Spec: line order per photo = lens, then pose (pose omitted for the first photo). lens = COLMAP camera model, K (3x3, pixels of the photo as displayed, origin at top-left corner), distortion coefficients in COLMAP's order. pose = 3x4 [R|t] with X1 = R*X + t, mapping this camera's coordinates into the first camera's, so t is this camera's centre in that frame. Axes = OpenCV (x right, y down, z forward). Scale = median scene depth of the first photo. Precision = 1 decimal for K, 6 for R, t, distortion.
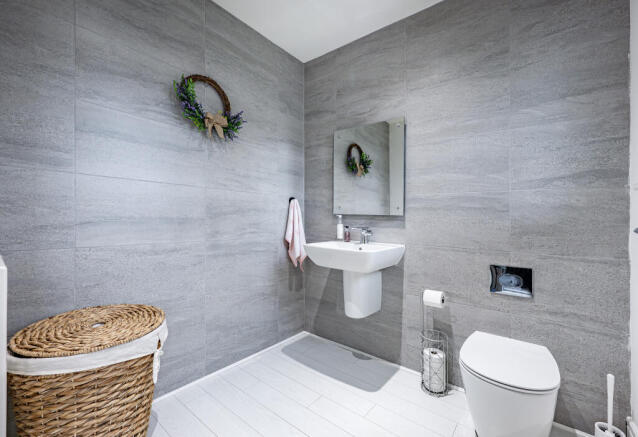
lens RADIAL K [[267.2, 0, 316.6], [0, 267.2, 215.5], [0, 0, 1]] dist [-0.001603, -0.000408]
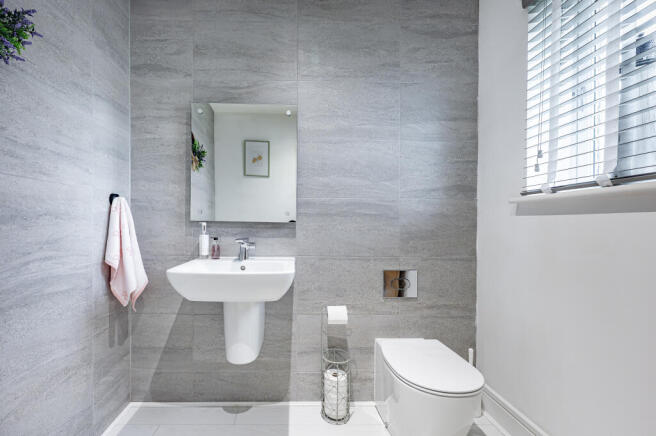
lens RADIAL K [[292.1, 0, 327.8], [0, 292.1, 219.9], [0, 0, 1]] dist [-0.001429, 0.000109]
pose [[0.771853, -0.004986, 0.635781, -0.175116], [0.003286, 0.999987, 0.003852, -0.010812], [-0.635792, -0.000884, 0.771860, 0.221271]]
